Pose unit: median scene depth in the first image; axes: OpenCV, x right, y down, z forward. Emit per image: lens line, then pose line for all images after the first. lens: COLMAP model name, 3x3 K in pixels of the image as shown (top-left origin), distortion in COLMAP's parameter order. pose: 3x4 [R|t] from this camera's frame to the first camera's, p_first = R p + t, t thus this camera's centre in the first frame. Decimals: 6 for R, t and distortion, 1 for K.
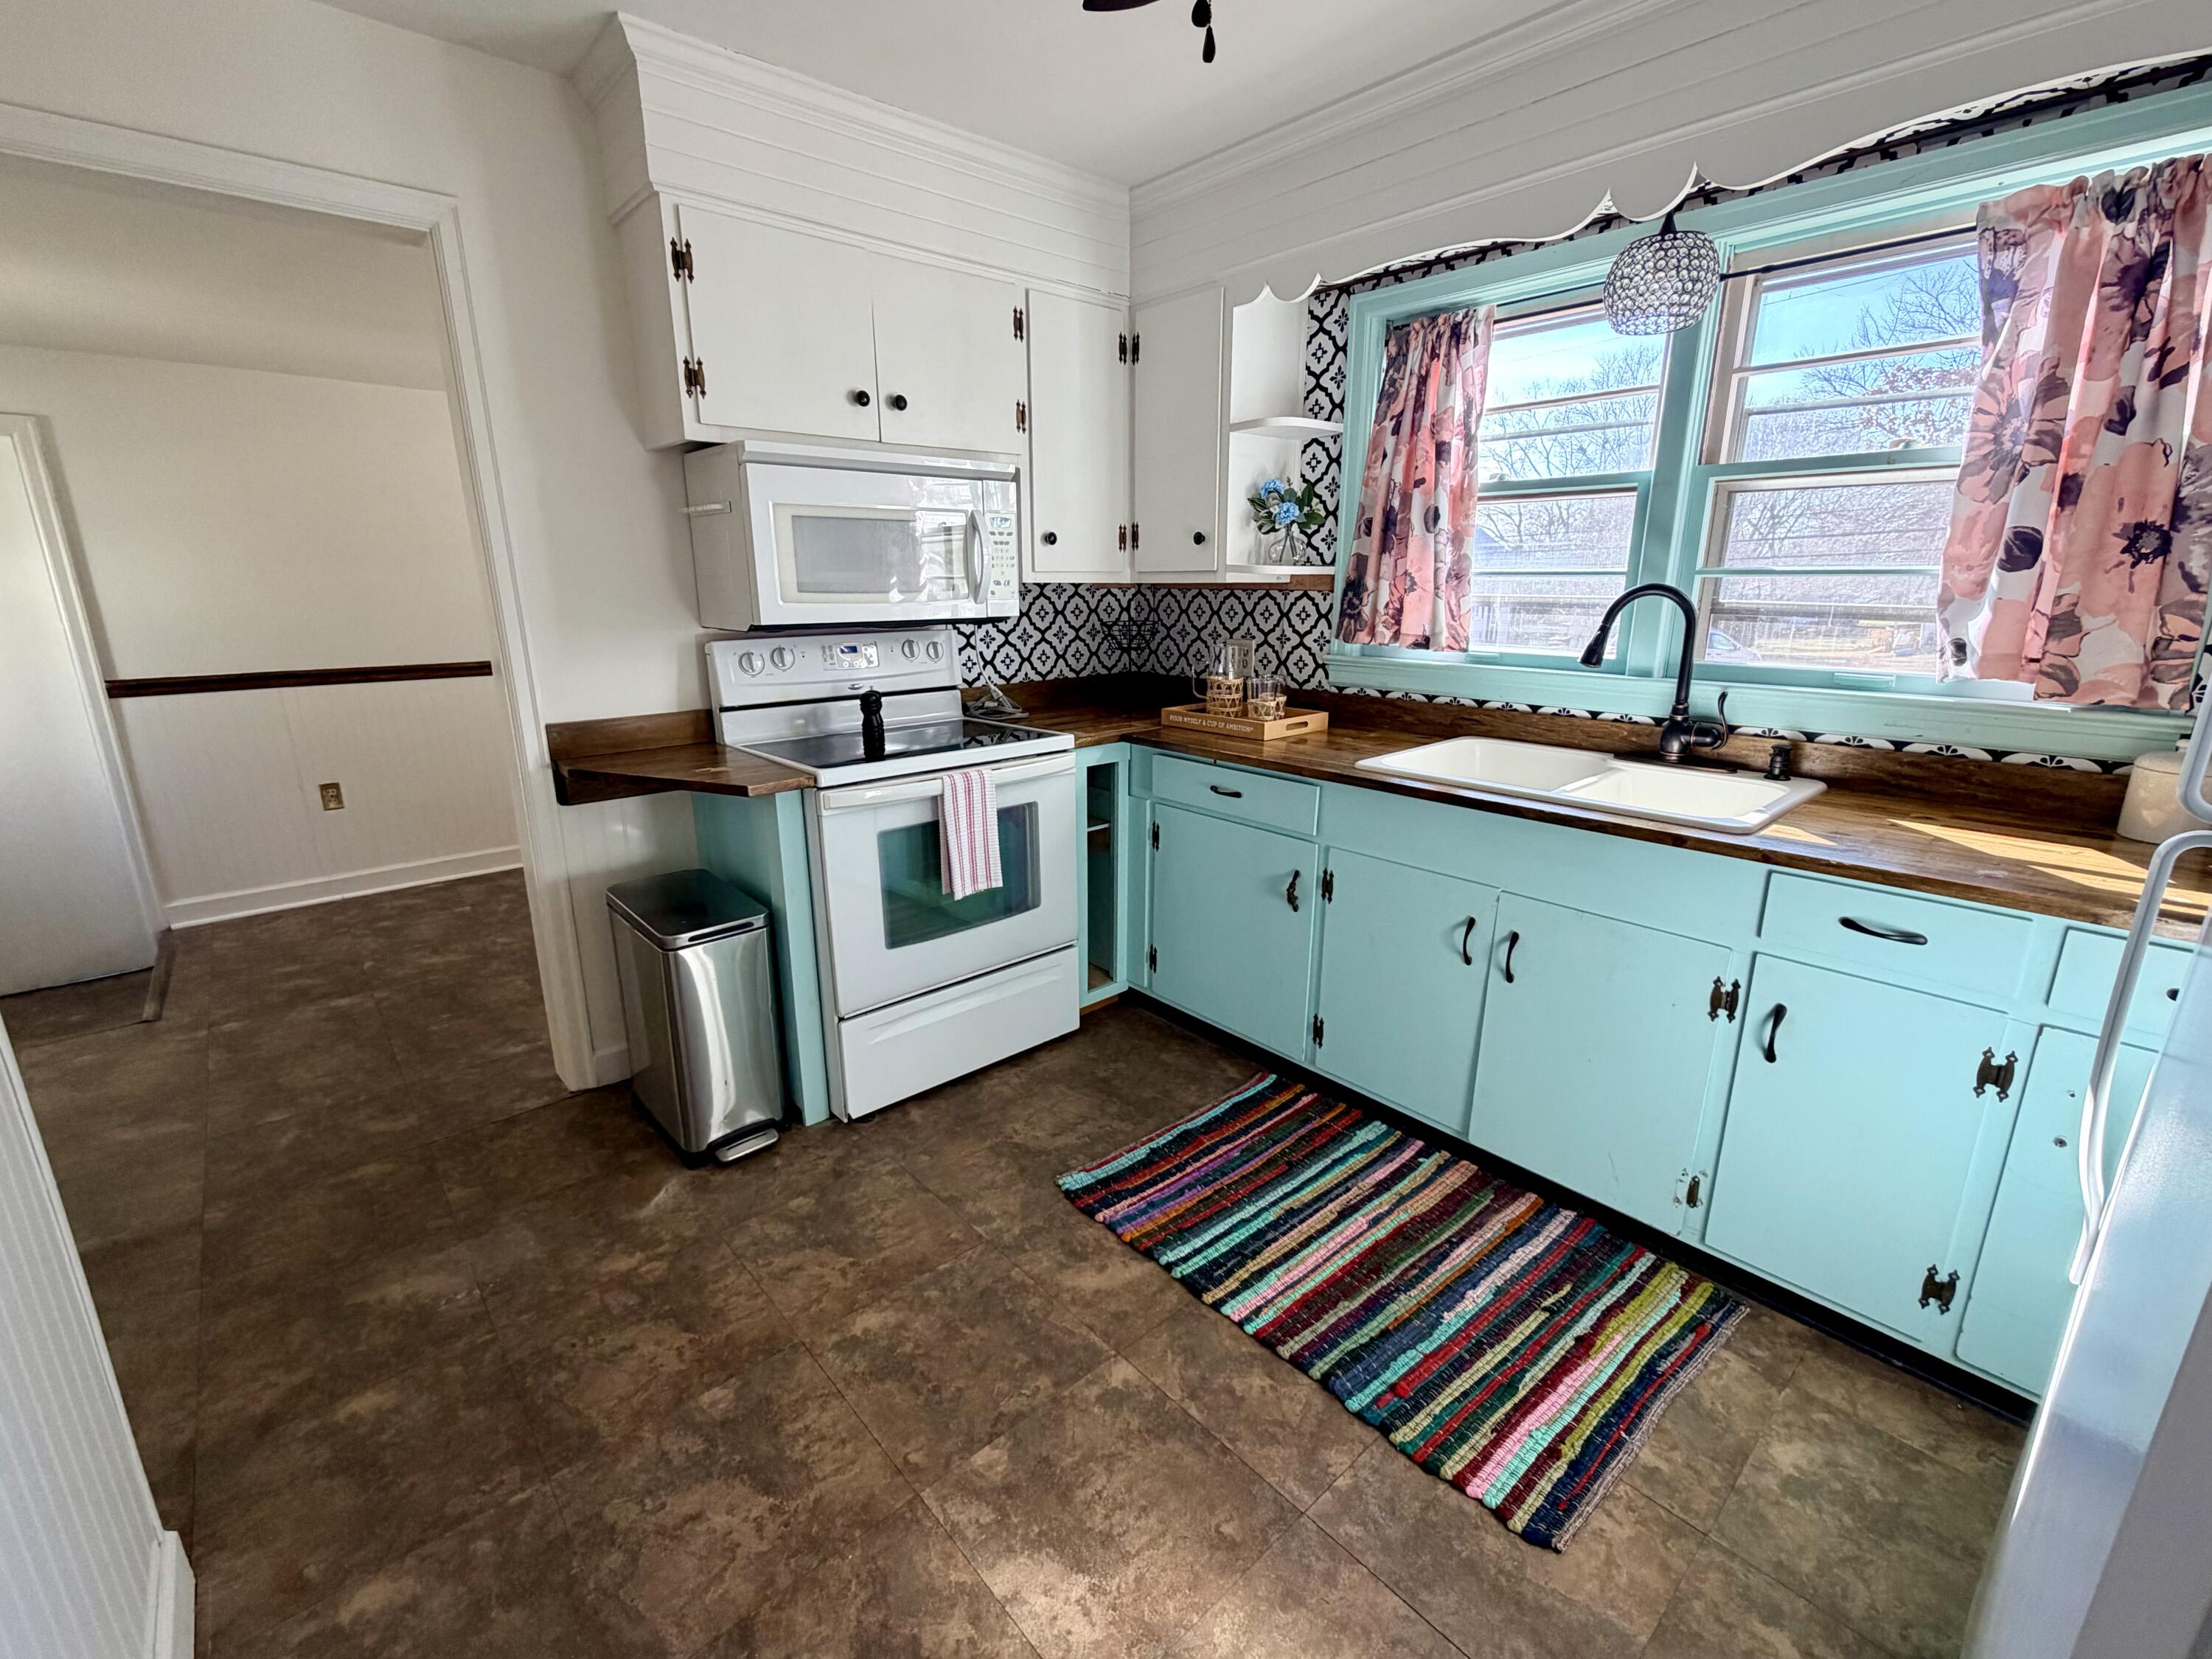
lens RADIAL K [[936.7, 0, 1113.4], [0, 936.7, 829.7], [0, 0, 1]] dist [0.000599, -0.000031]
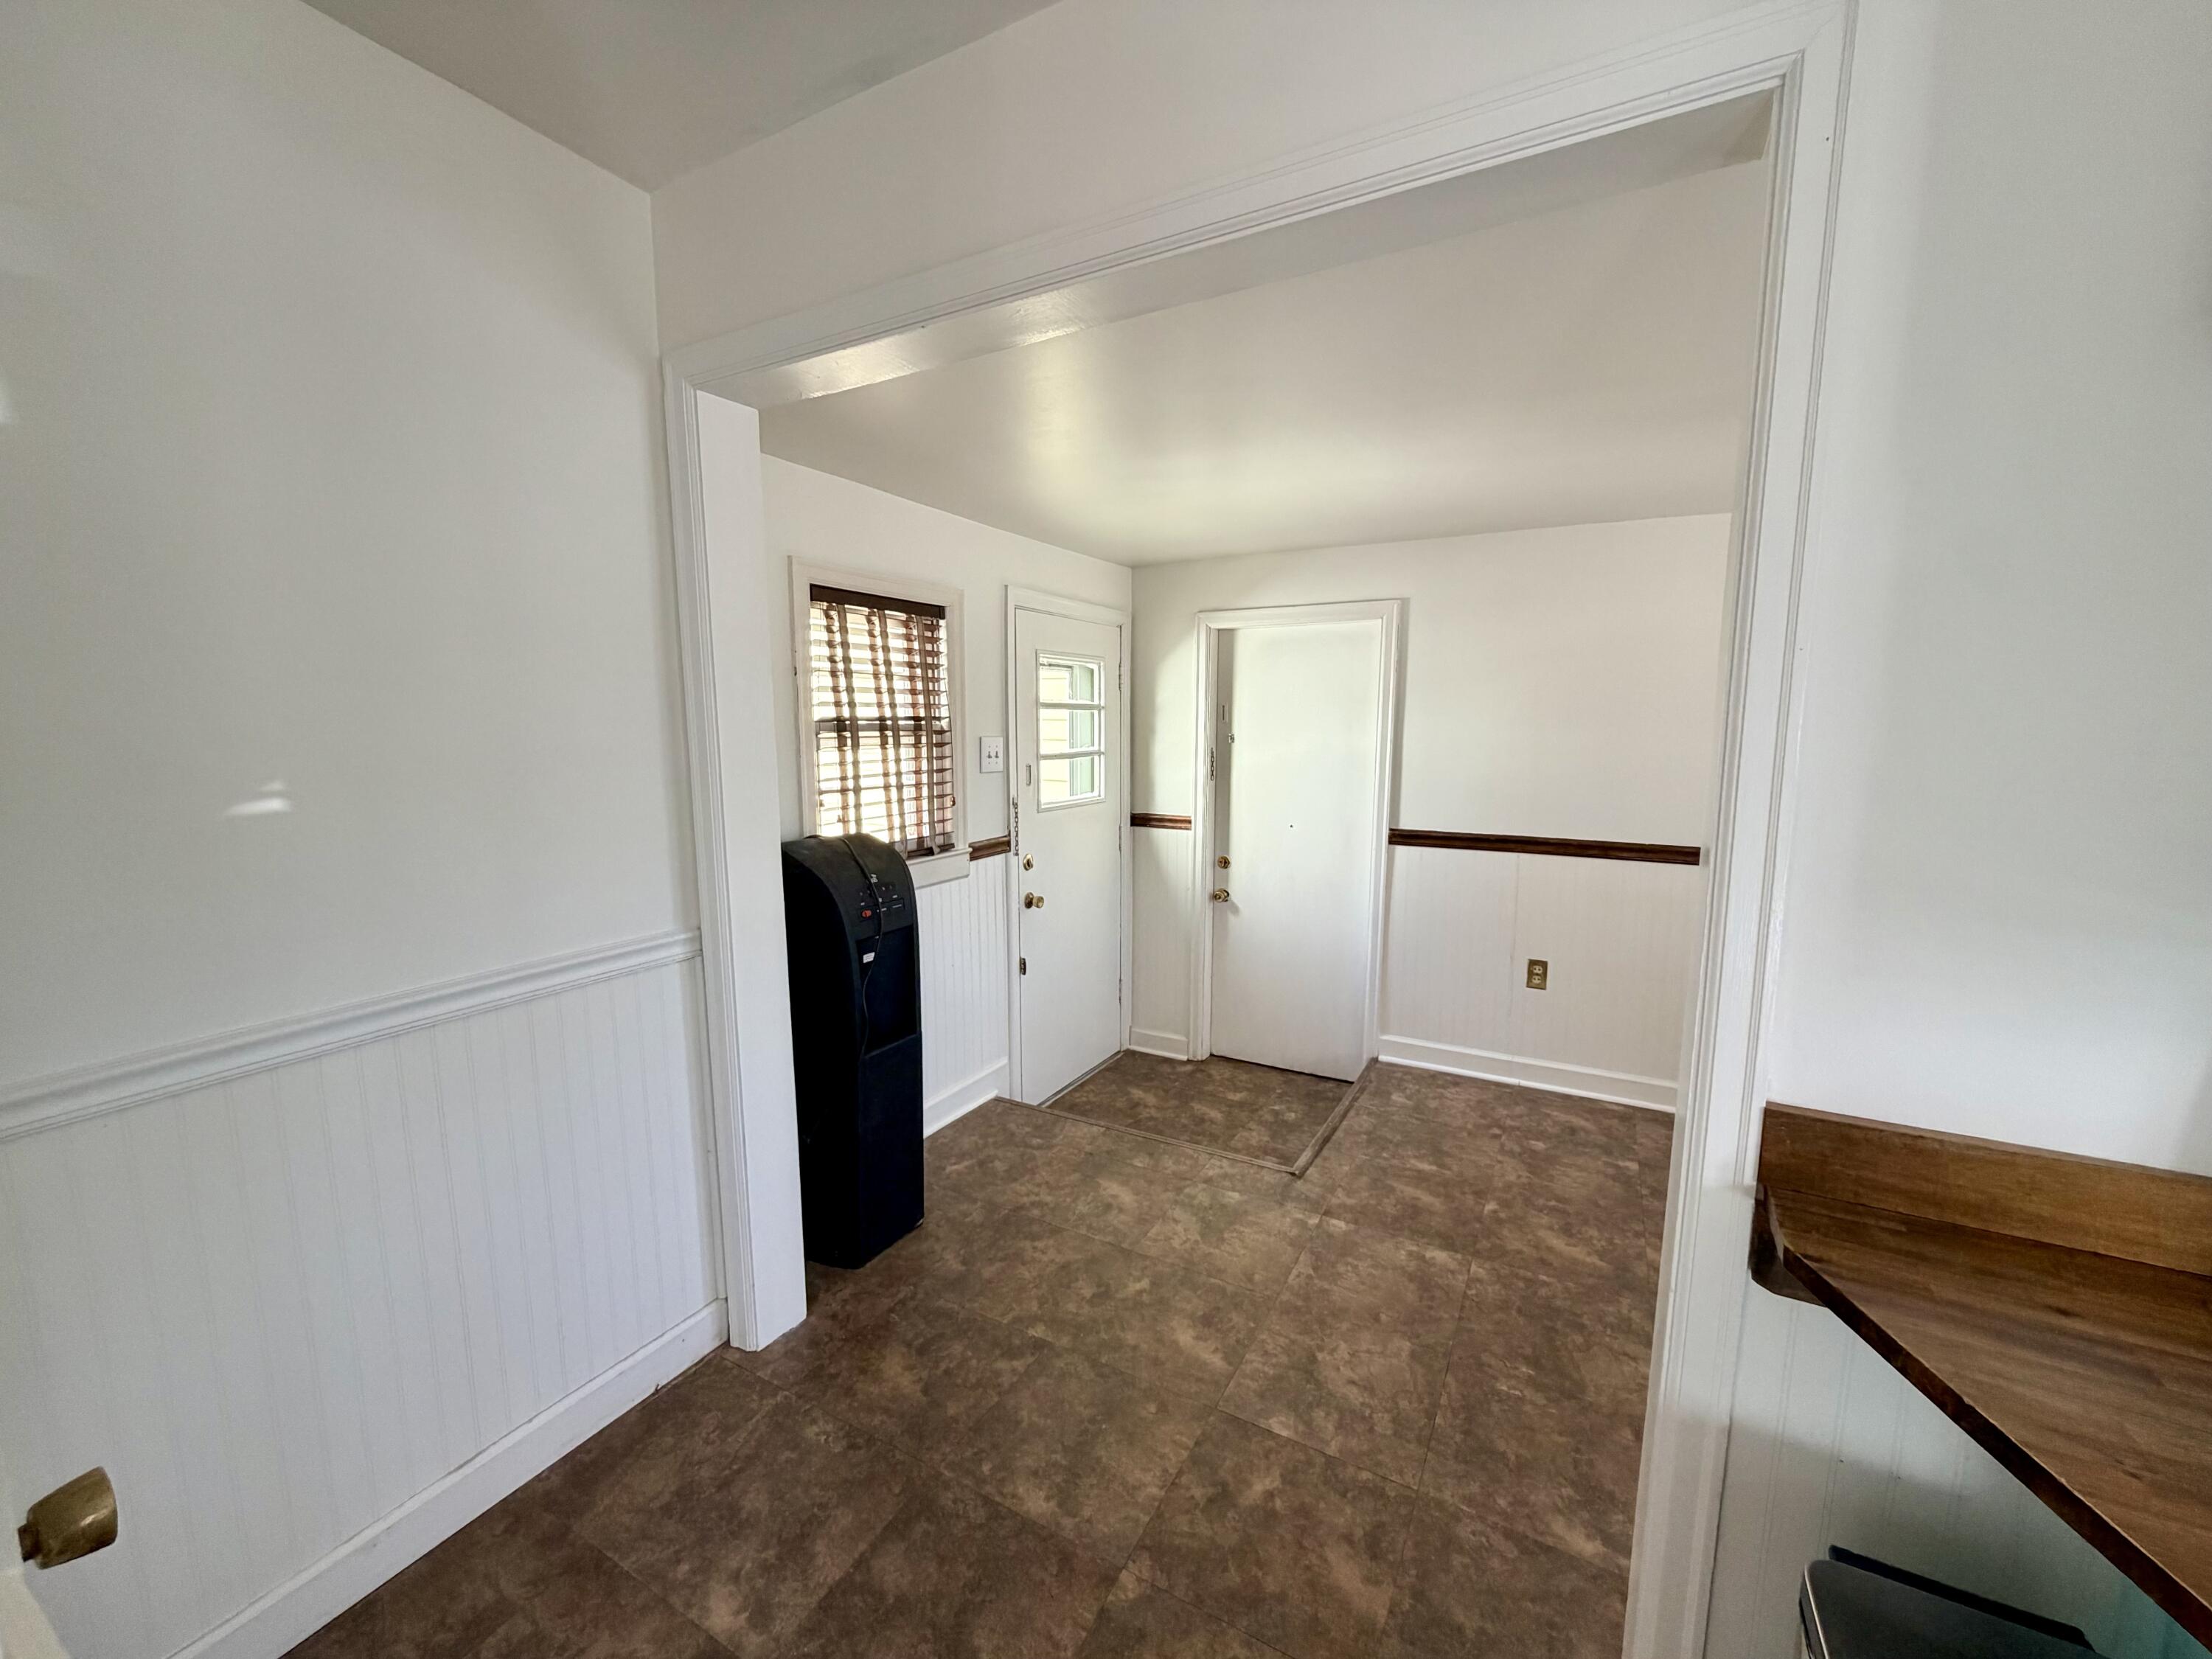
lens RADIAL K [[880.0, 0, 1113.6], [0, 880.0, 831.3], [0, 0, 1]] dist [-0.000040, -0.000216]
pose [[0.323442, 0.115752, -0.939142, -0.226850], [-0.248822, 0.967966, 0.033610, -0.118065], [0.912948, 0.222808, 0.341882, 0.376588]]
